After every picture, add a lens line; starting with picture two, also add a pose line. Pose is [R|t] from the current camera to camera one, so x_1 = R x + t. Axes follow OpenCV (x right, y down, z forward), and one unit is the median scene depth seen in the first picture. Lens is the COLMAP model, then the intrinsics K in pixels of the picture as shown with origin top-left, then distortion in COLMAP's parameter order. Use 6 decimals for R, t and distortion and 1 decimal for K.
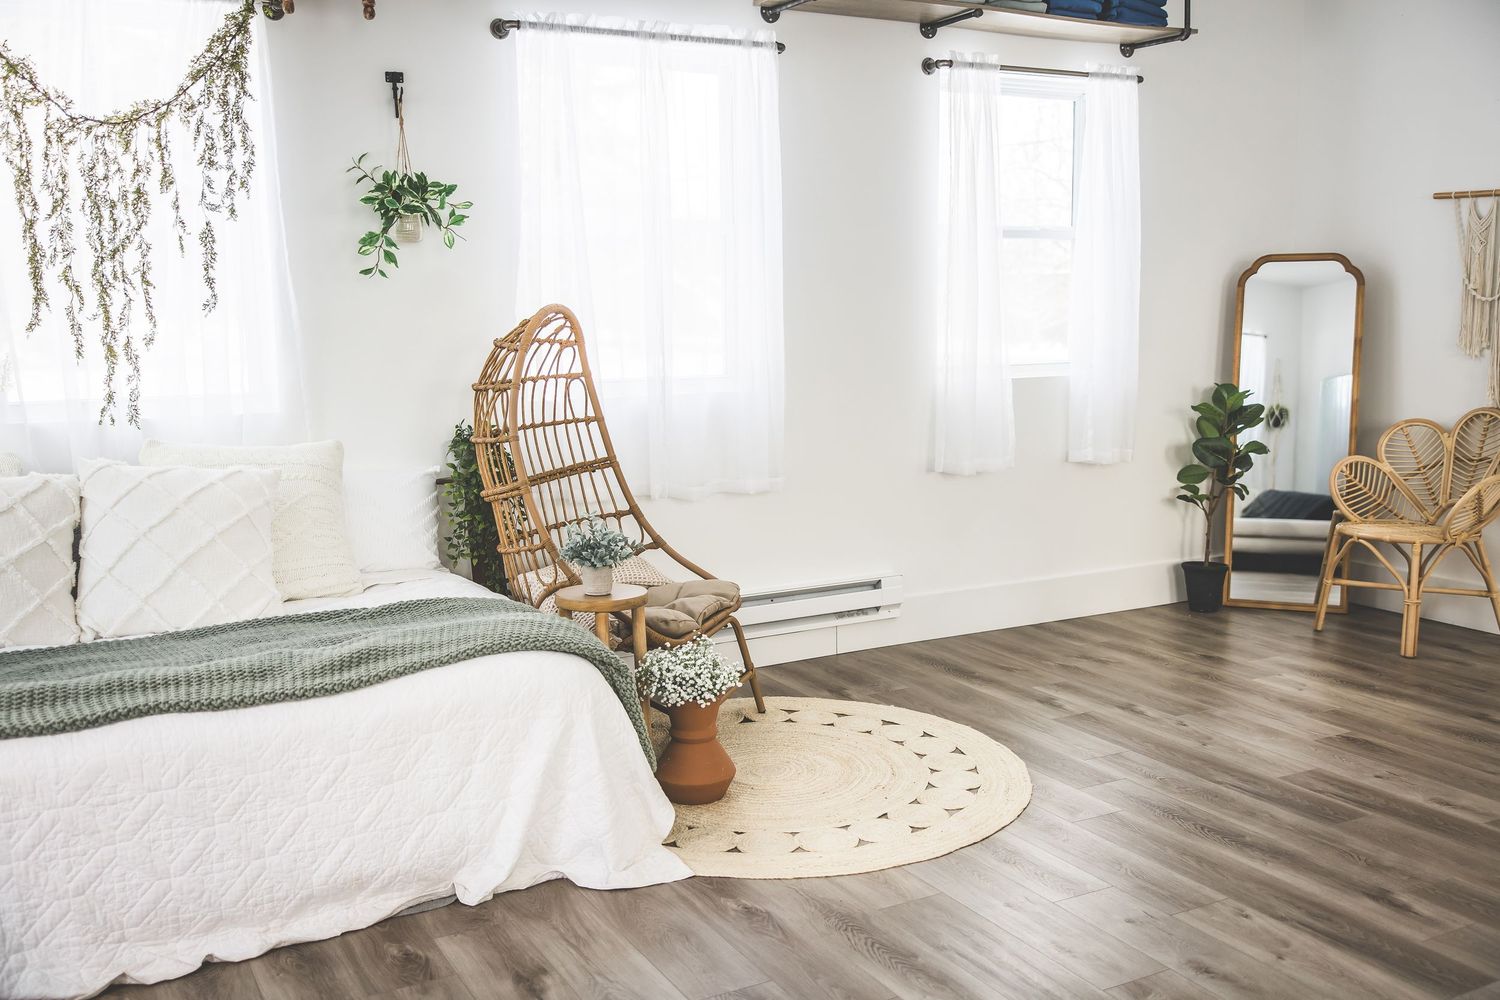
lens RADIAL K [[1393.8, 0, 752.8], [0, 1393.8, 508.4], [0, 0, 1]] dist [-0.005873, 0.000000]
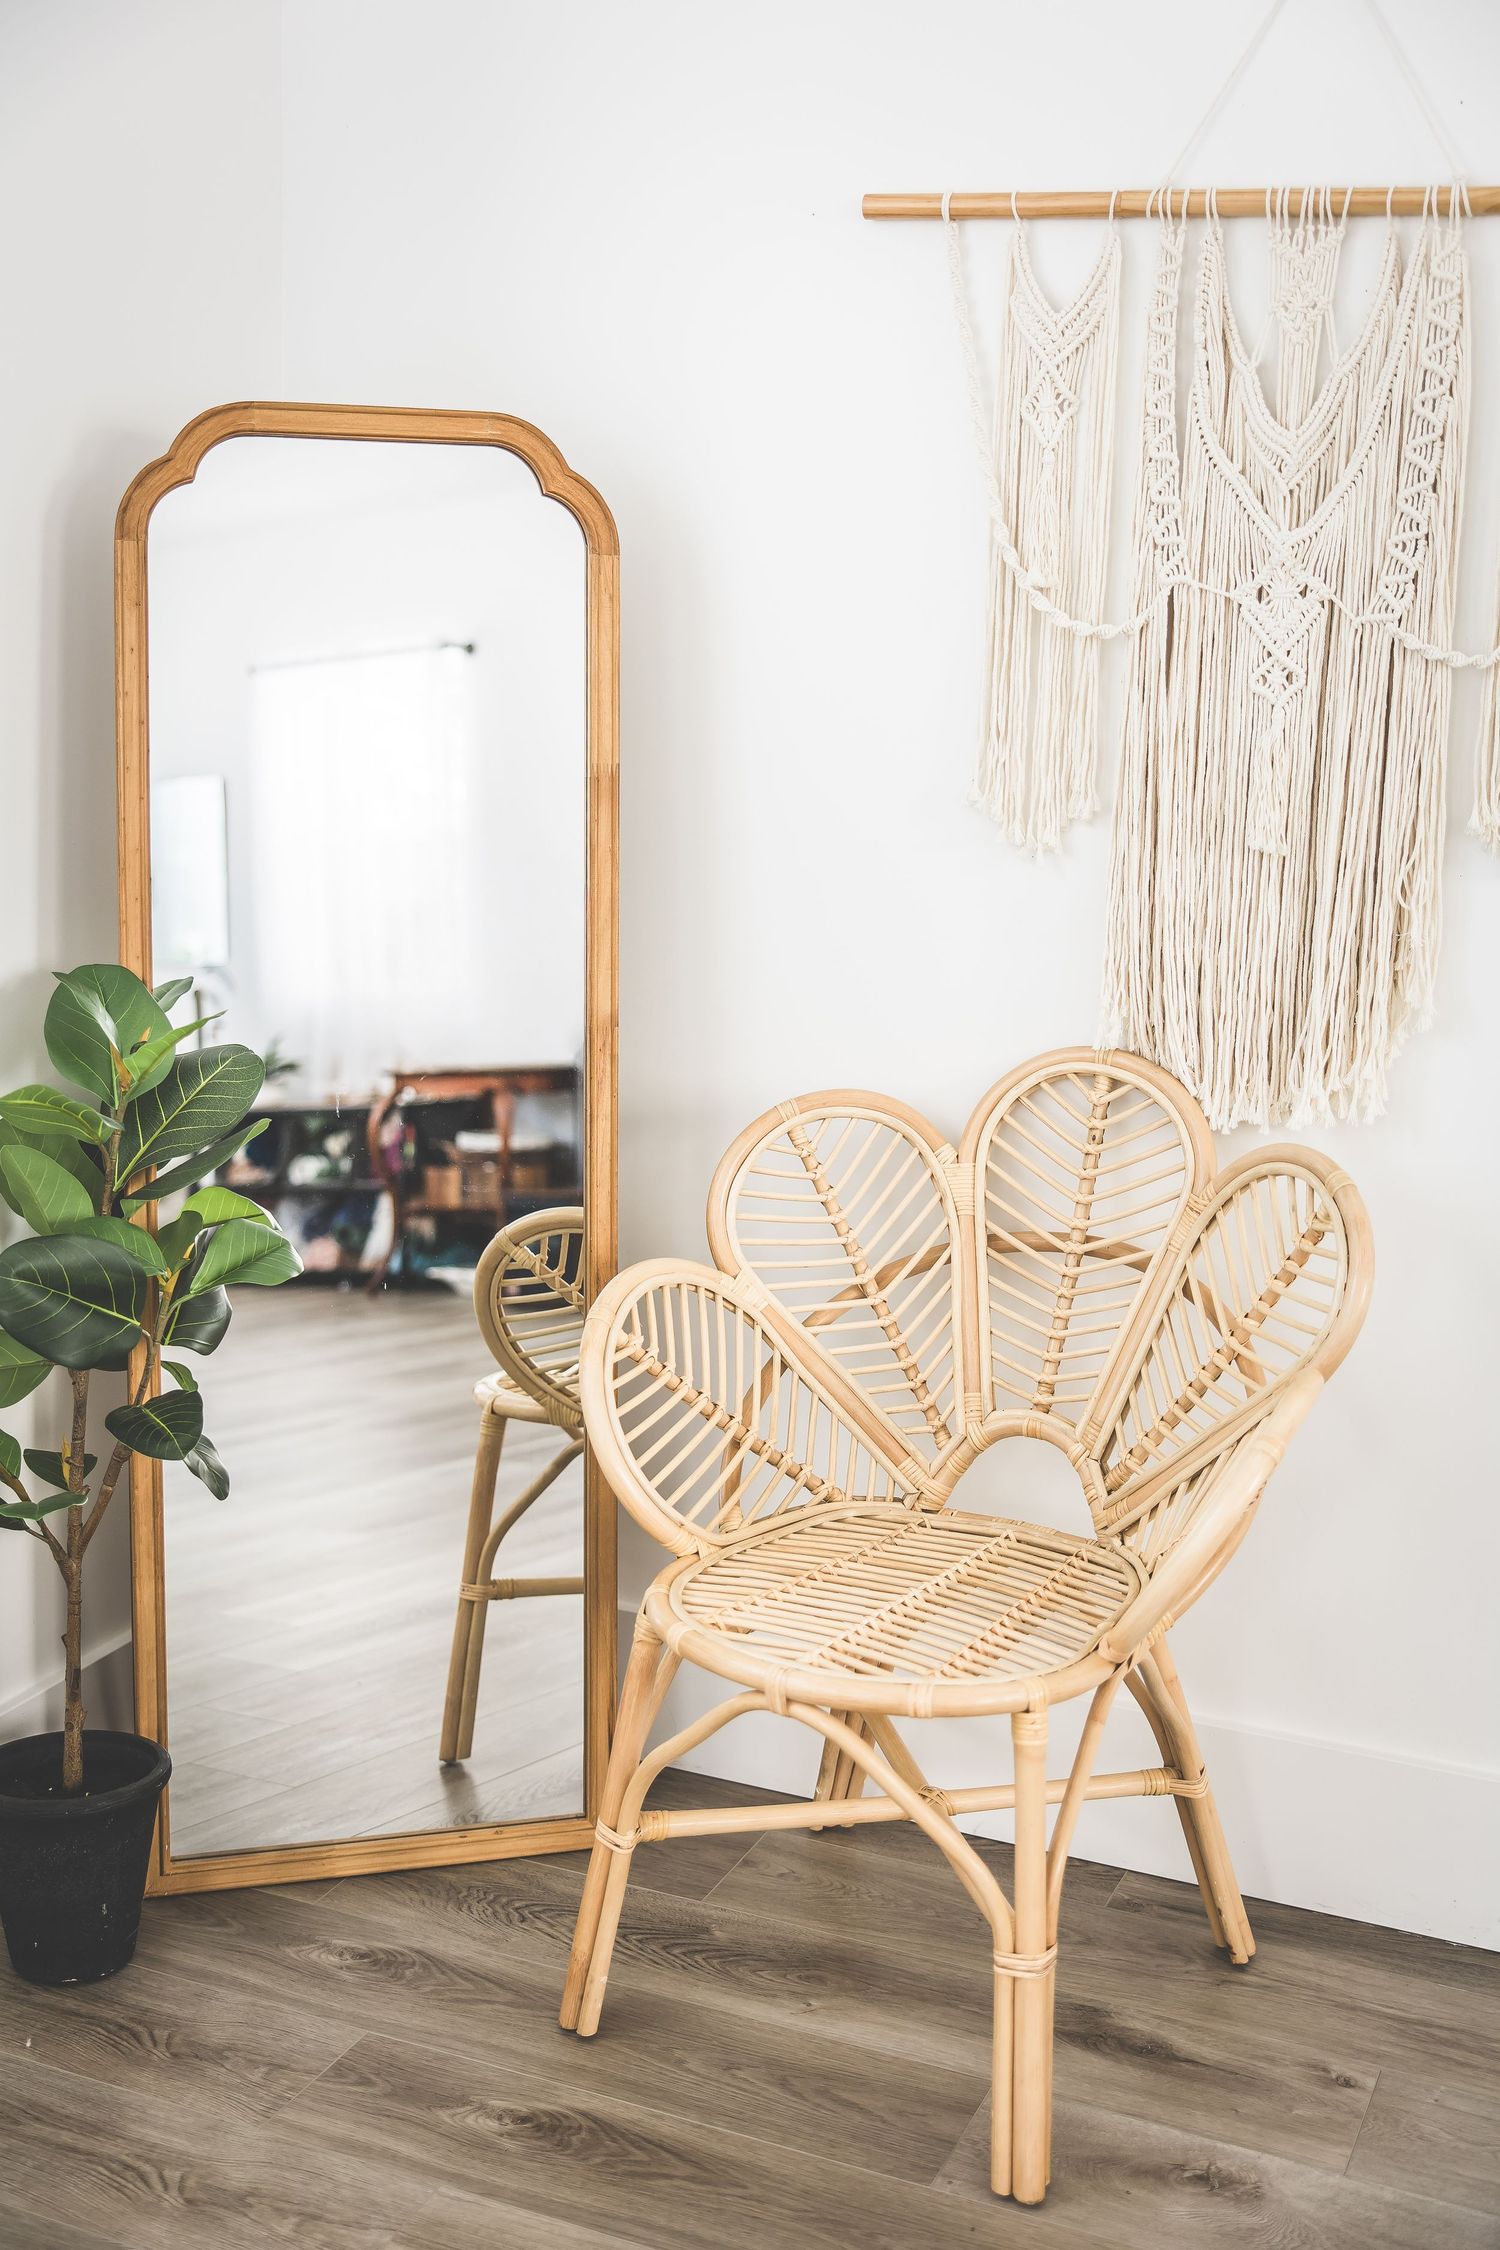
lens RADIAL K [[2580.6, 0, 756.1], [0, 2580.6, 1122.3], [0, 0, 1]] dist [-0.019659, 0.000000]
pose [[0.793135, -0.080302, 0.603729, 0.184700], [0.053306, 0.996618, 0.062531, -0.092427], [-0.606709, -0.017413, 0.794733, 0.655246]]
